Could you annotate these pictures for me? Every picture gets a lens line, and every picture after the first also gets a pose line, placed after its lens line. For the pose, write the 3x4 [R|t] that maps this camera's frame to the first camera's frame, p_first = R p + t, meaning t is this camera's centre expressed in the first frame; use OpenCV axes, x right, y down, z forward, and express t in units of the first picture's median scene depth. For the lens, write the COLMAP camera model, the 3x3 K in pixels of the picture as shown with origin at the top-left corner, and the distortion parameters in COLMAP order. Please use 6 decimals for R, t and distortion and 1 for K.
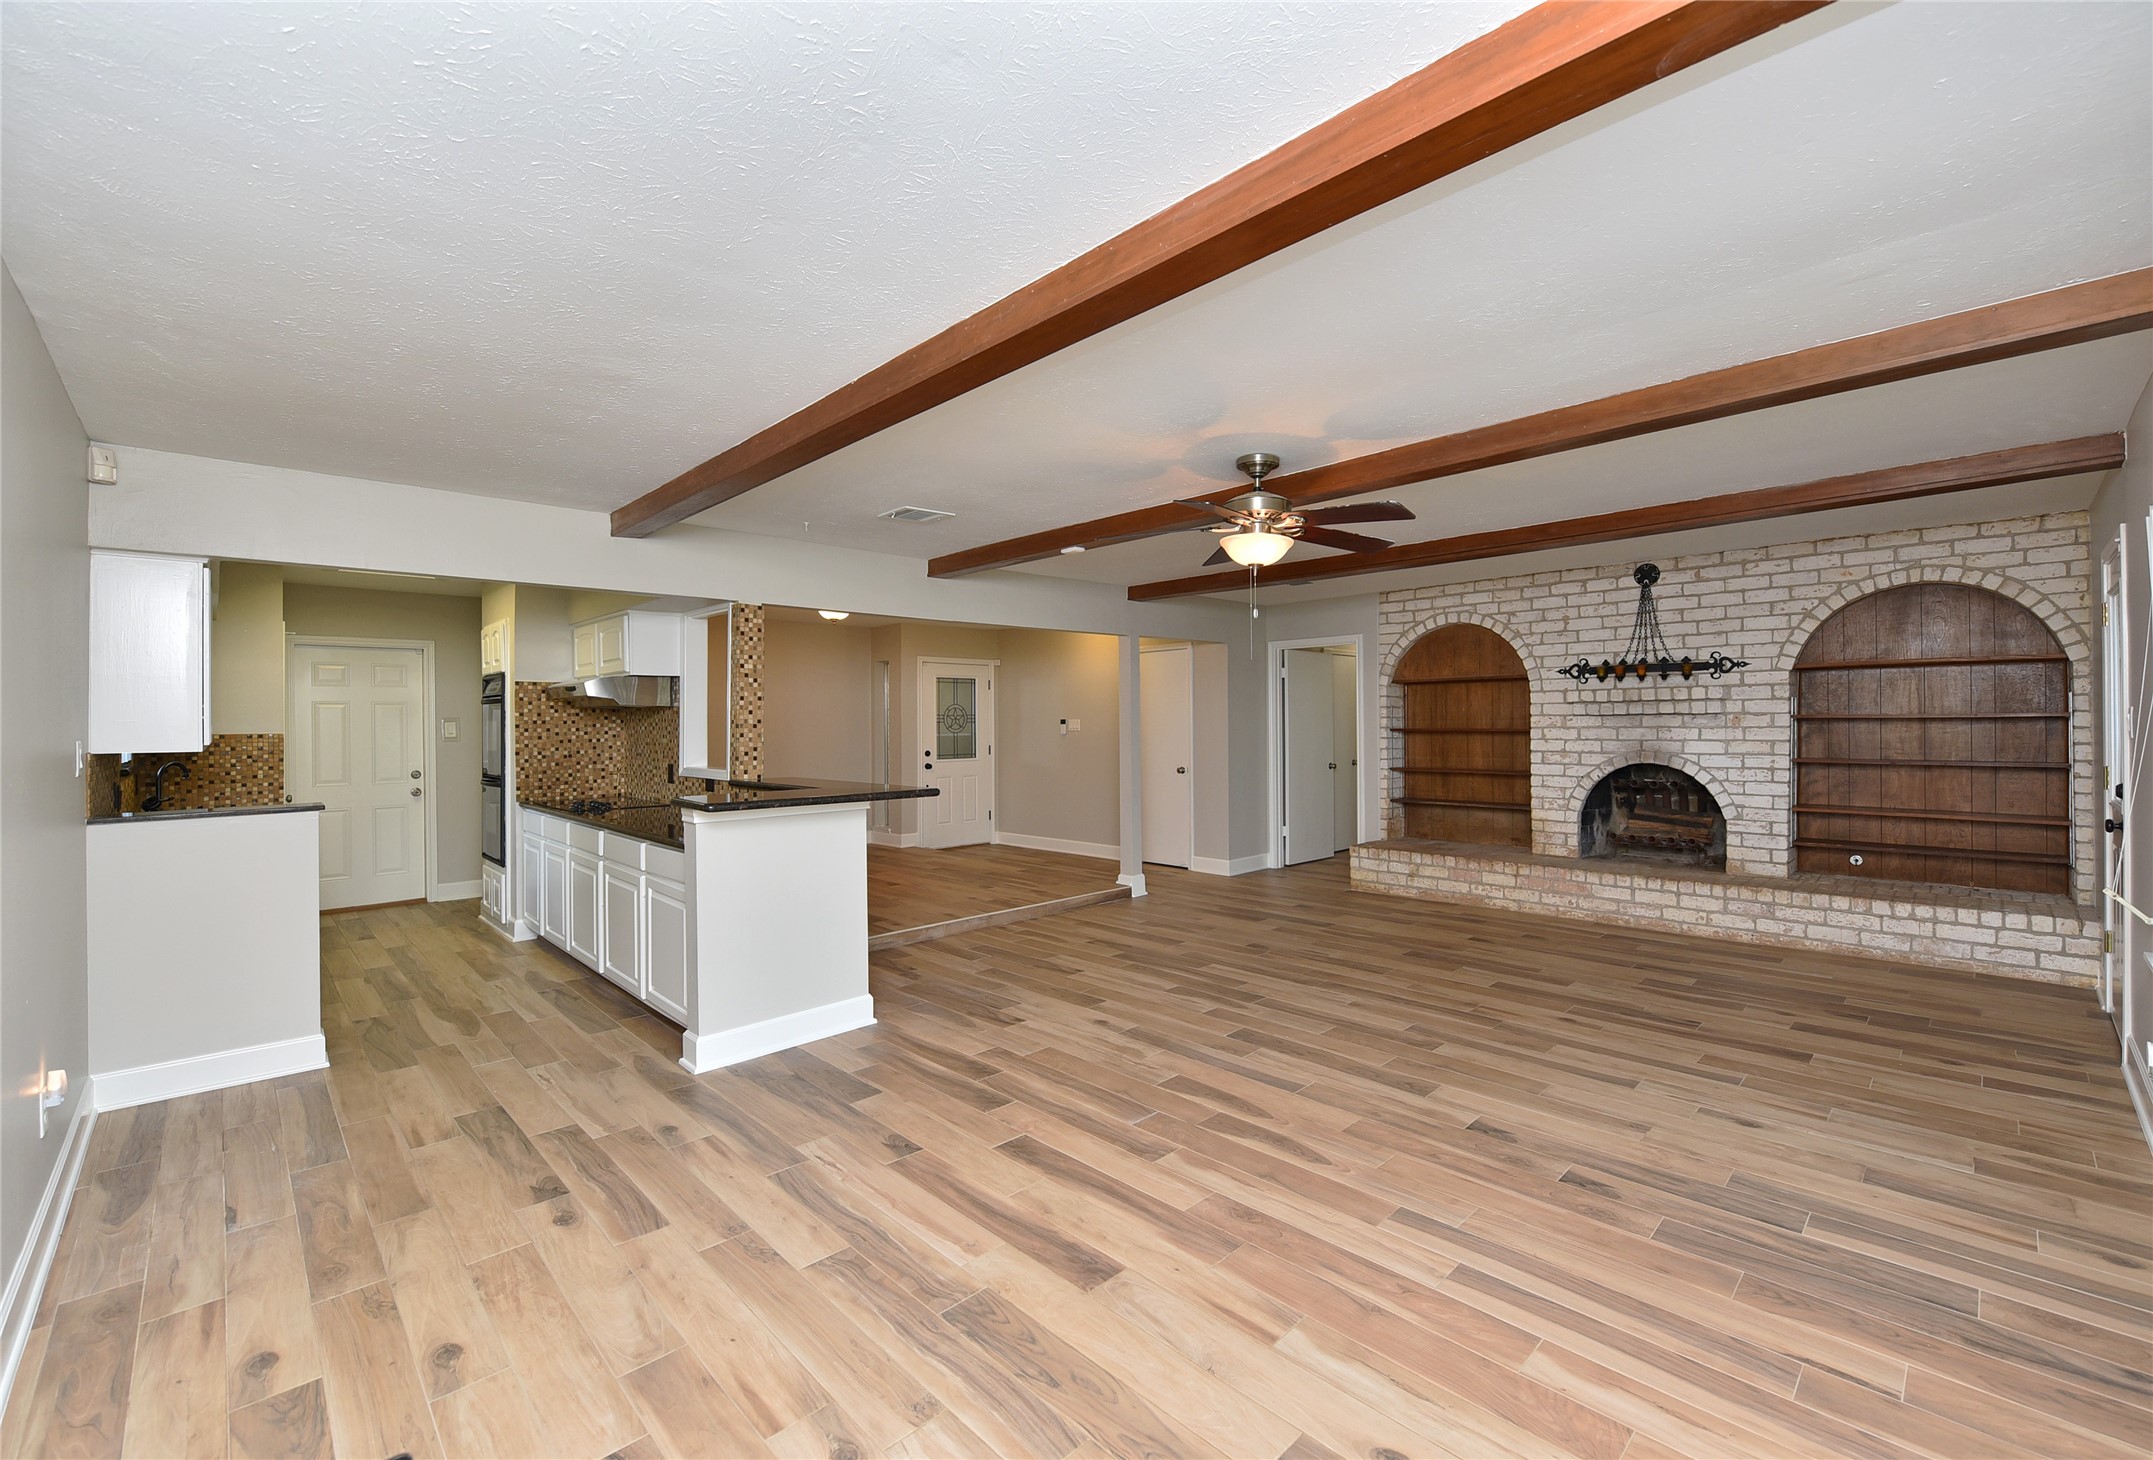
lens RADIAL K [[895.2, 0, 1070.3], [0, 895.2, 719.6], [0, 0, 1]] dist [-0.007926, -0.003165]
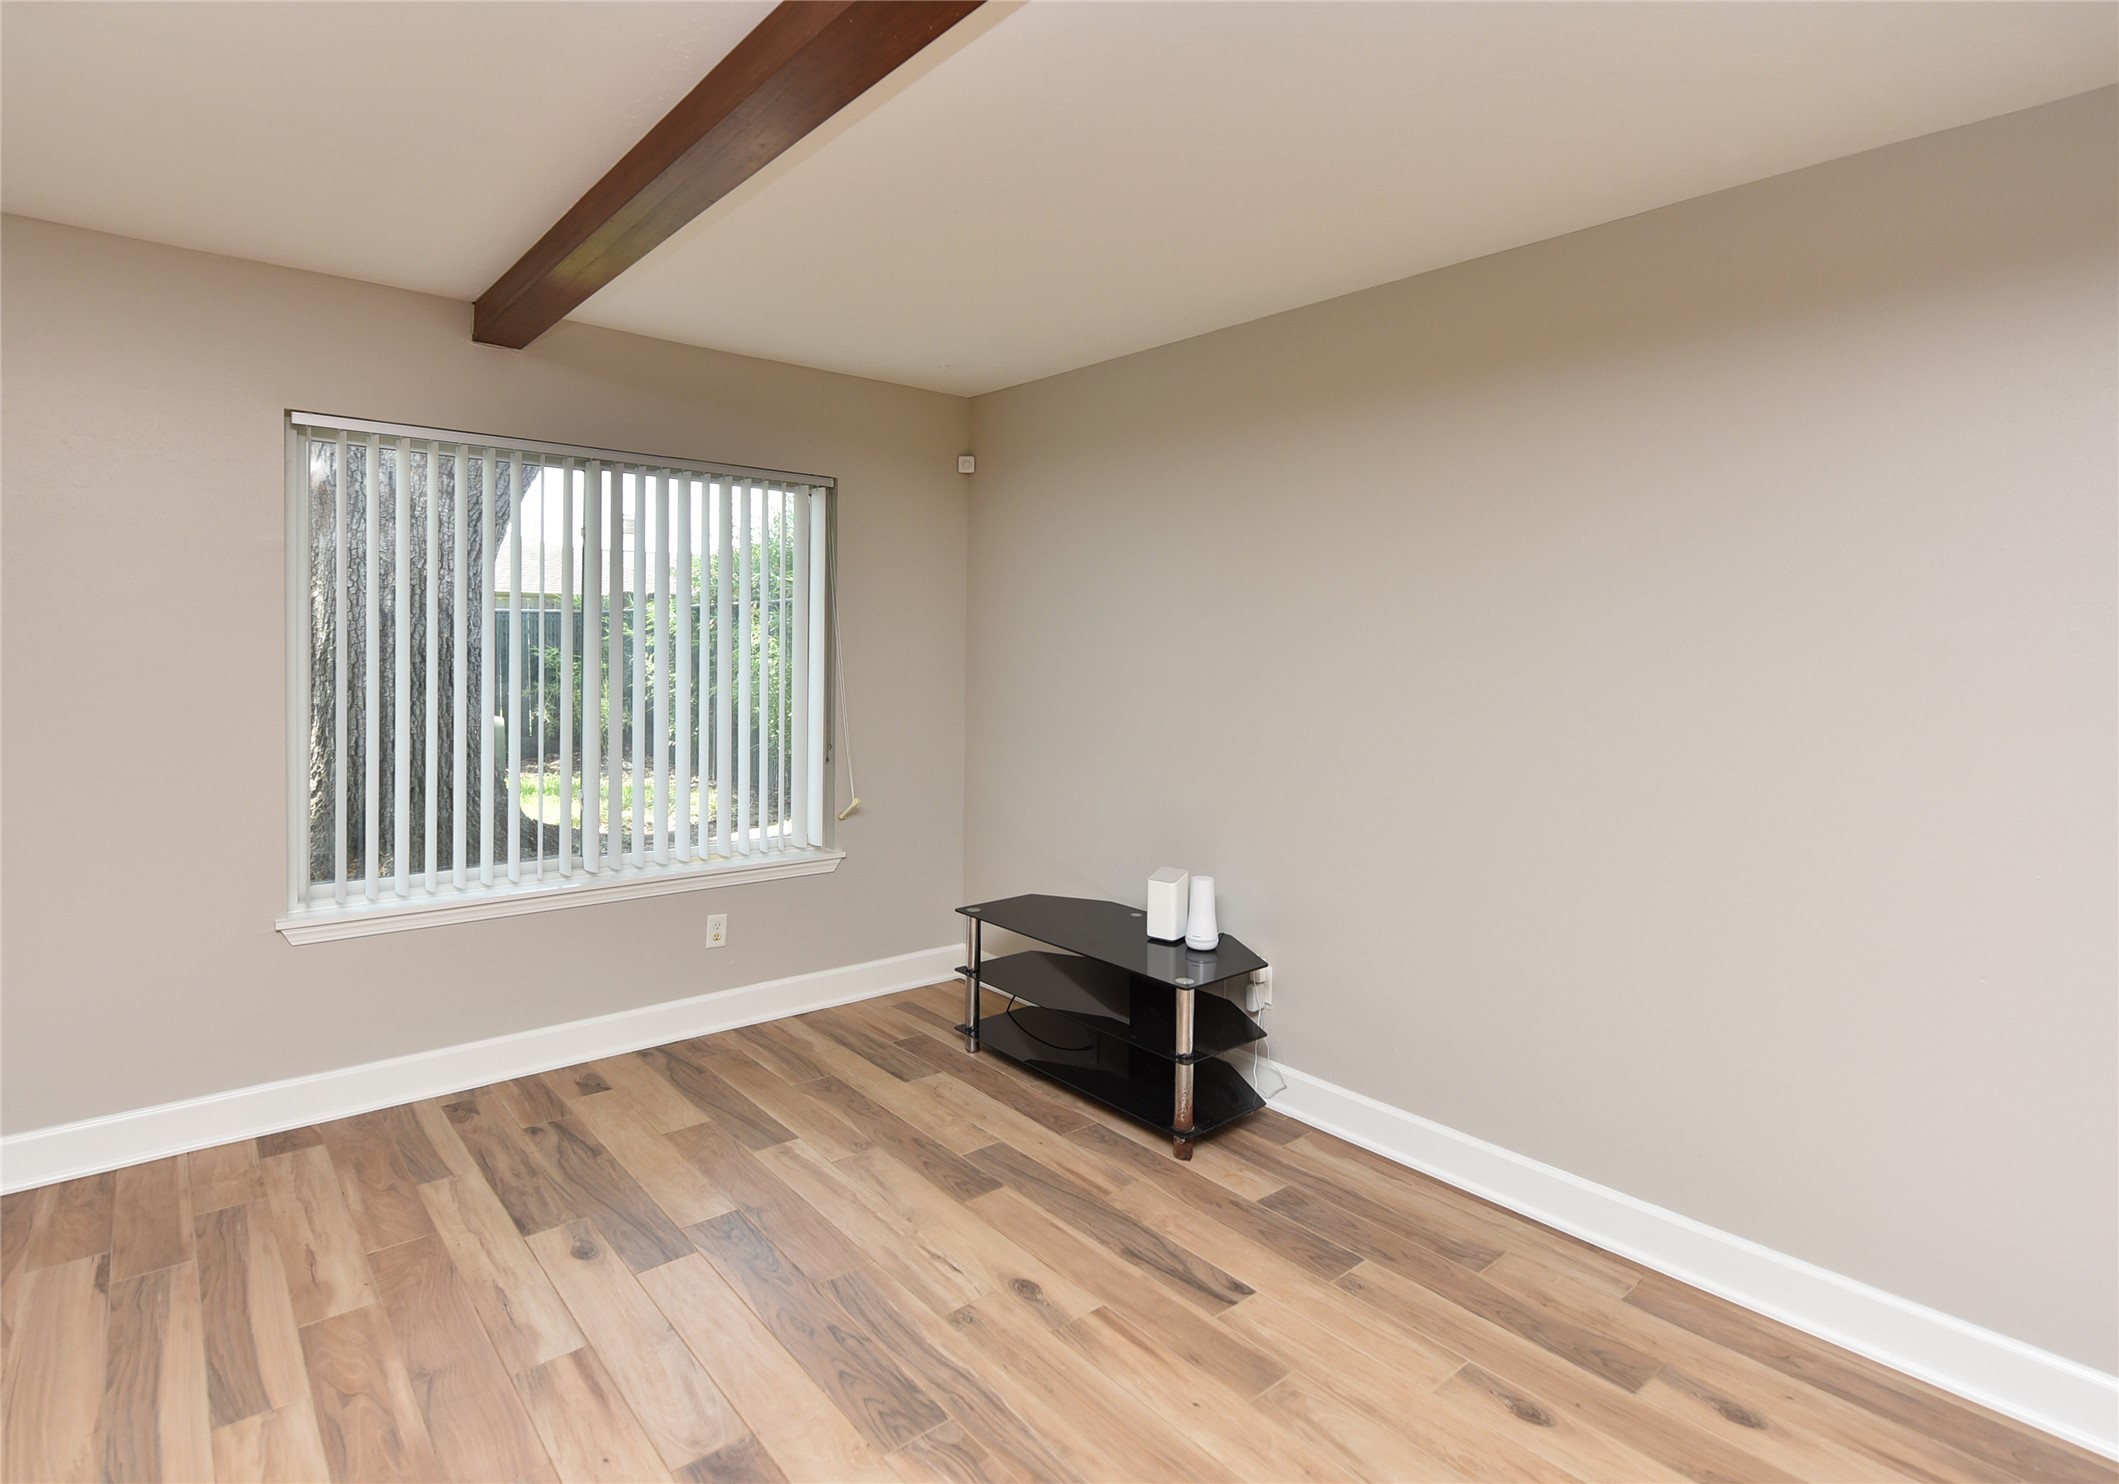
lens RADIAL K [[1061.1, 0, 1014.7], [0, 1061.1, 657.4], [0, 0, 1]] dist [-0.009200, -0.001096]
pose [[-0.997156, -0.006205, 0.075106, -0.111994], [-0.005682, 0.999958, 0.007177, -0.003388], [-0.075148, 0.006730, -0.997150, 0.796655]]
